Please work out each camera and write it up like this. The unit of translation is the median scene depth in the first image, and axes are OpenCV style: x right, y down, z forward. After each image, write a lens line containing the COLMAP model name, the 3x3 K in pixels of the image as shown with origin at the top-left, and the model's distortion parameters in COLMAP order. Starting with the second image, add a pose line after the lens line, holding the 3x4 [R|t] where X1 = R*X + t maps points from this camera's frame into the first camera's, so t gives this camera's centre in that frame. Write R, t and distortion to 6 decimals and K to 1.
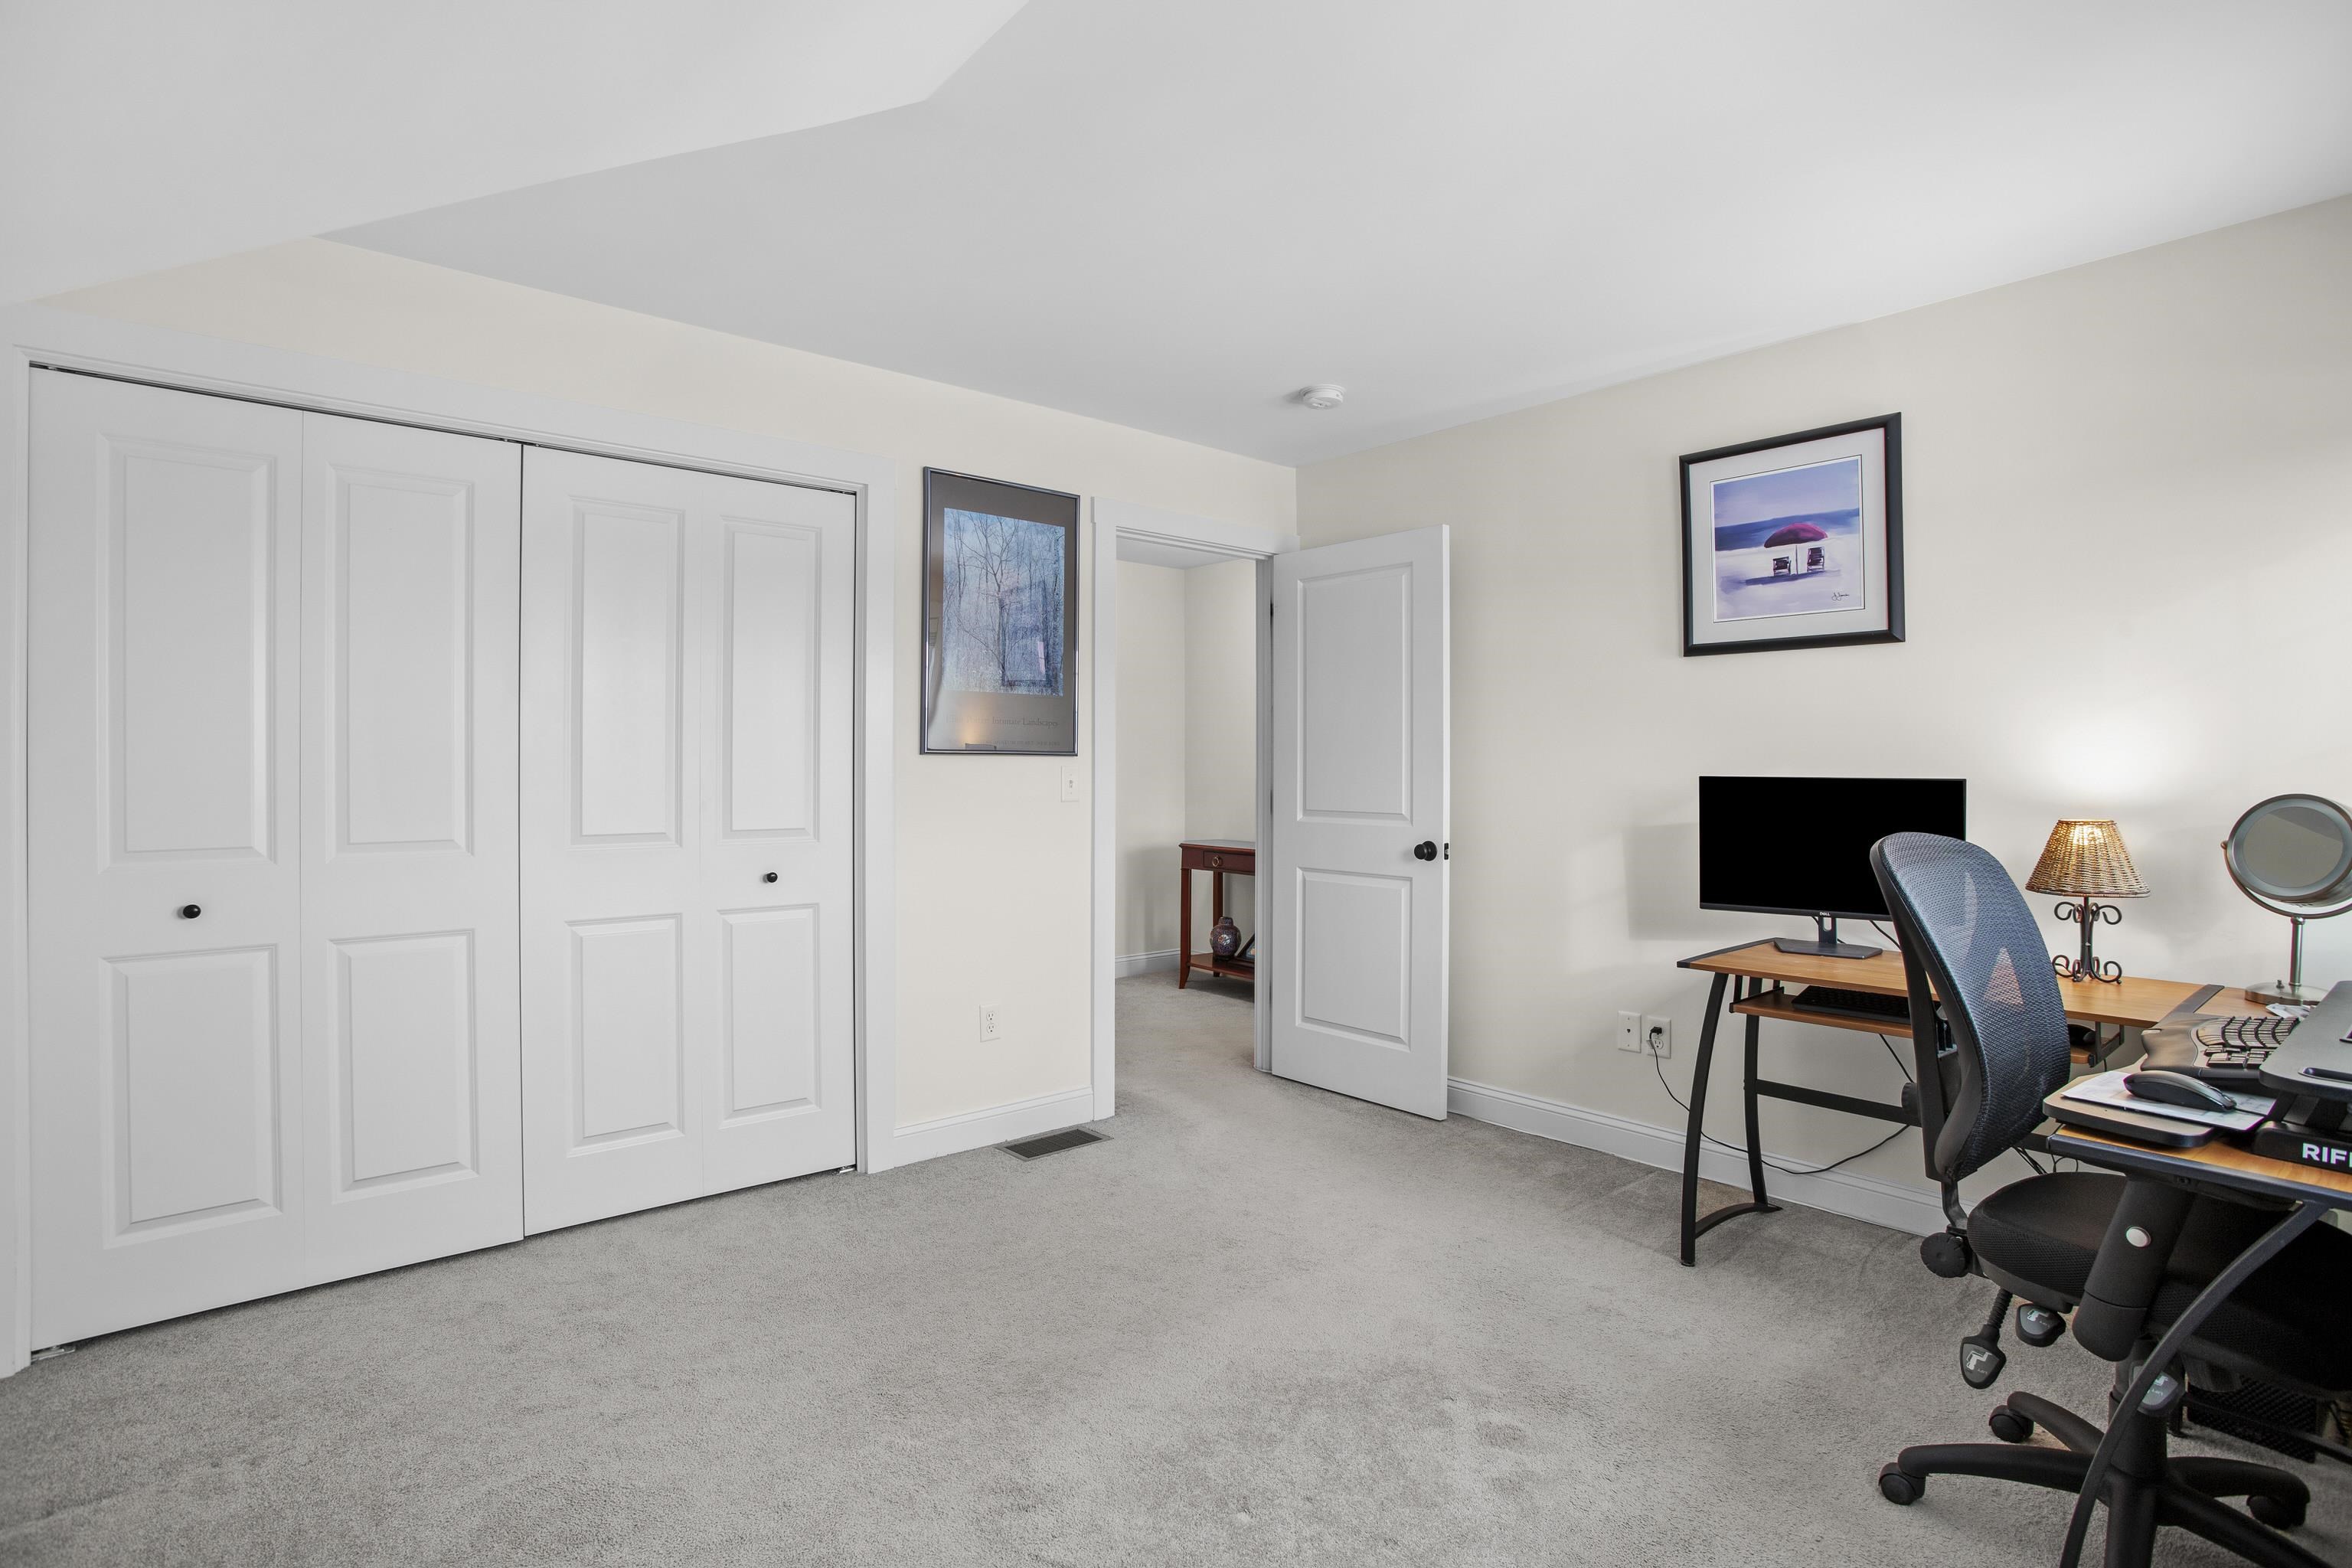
lens RADIAL K [[1181.8, 0, 1176.0], [0, 1181.8, 784.0], [0, 0, 1]] dist [-0.042446, 0.000143]
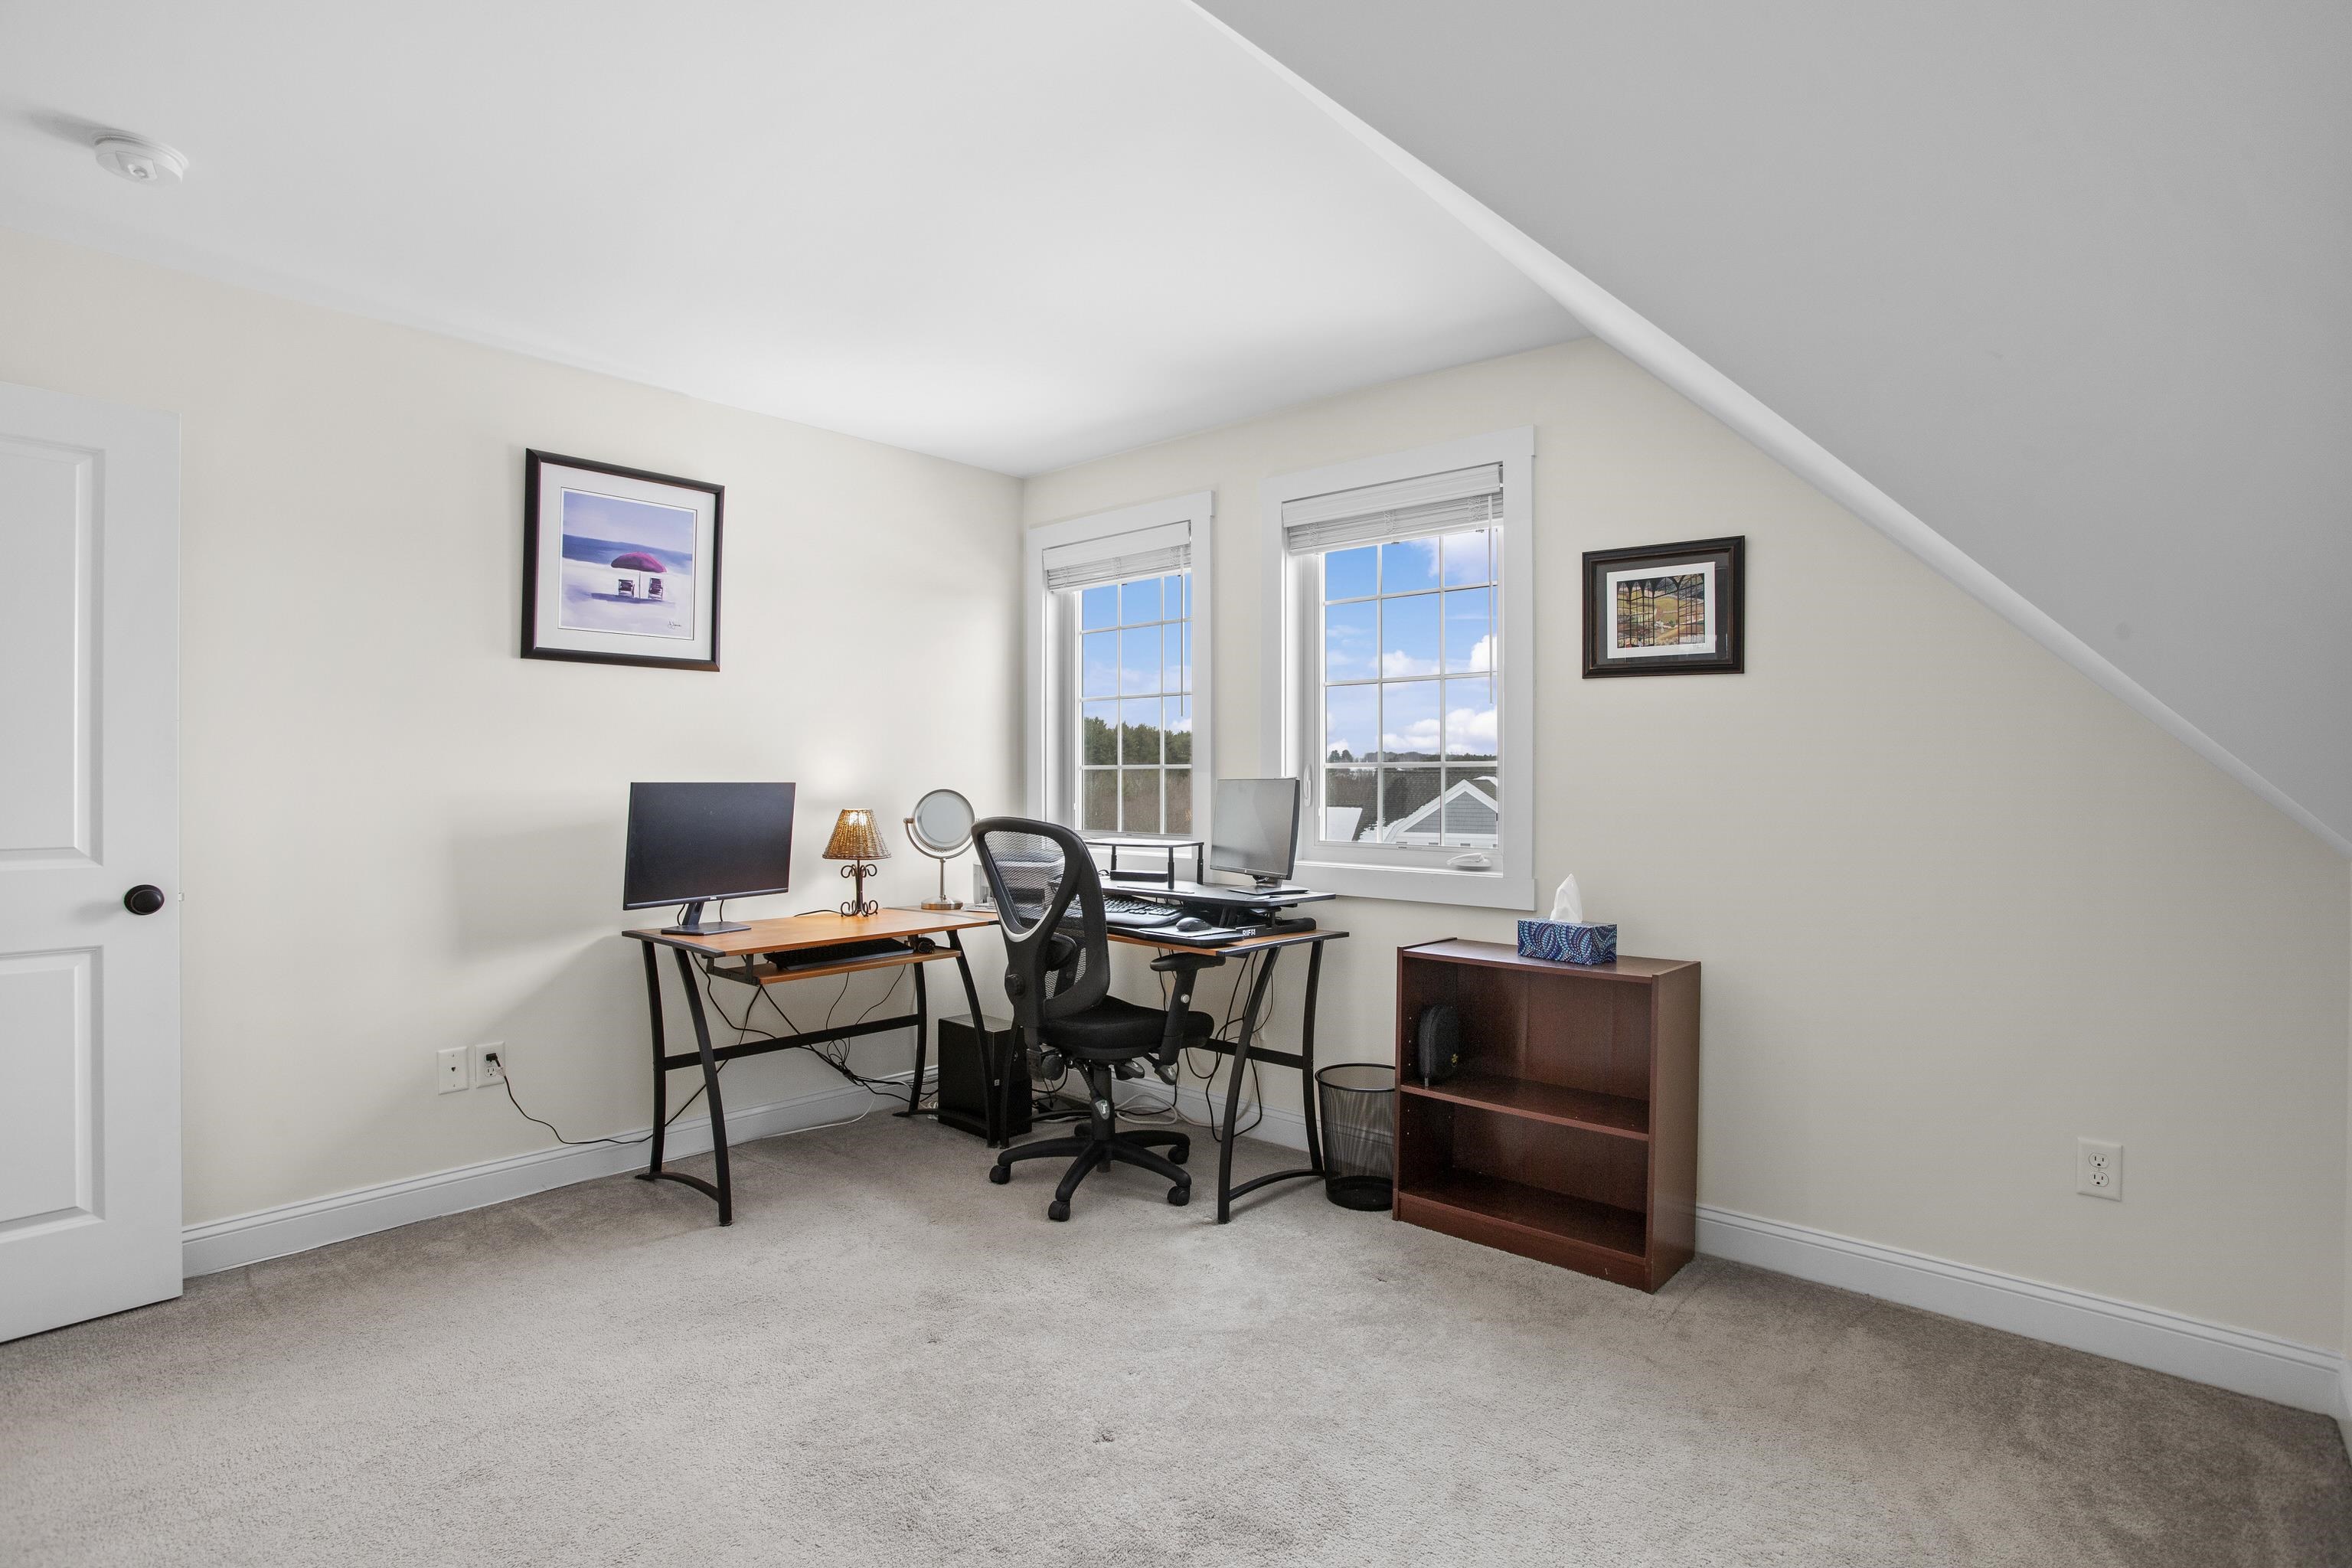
lens RADIAL K [[1175.3, 0, 1176.0], [0, 1175.3, 784.0], [0, 0, 1]] dist [-0.001497, 0.000631]
pose [[-0.121065, -0.011624, 0.992577, -0.631617], [0.010411, 0.999862, 0.012979, -0.013293], [-0.992590, 0.011905, -0.120927, 0.629053]]
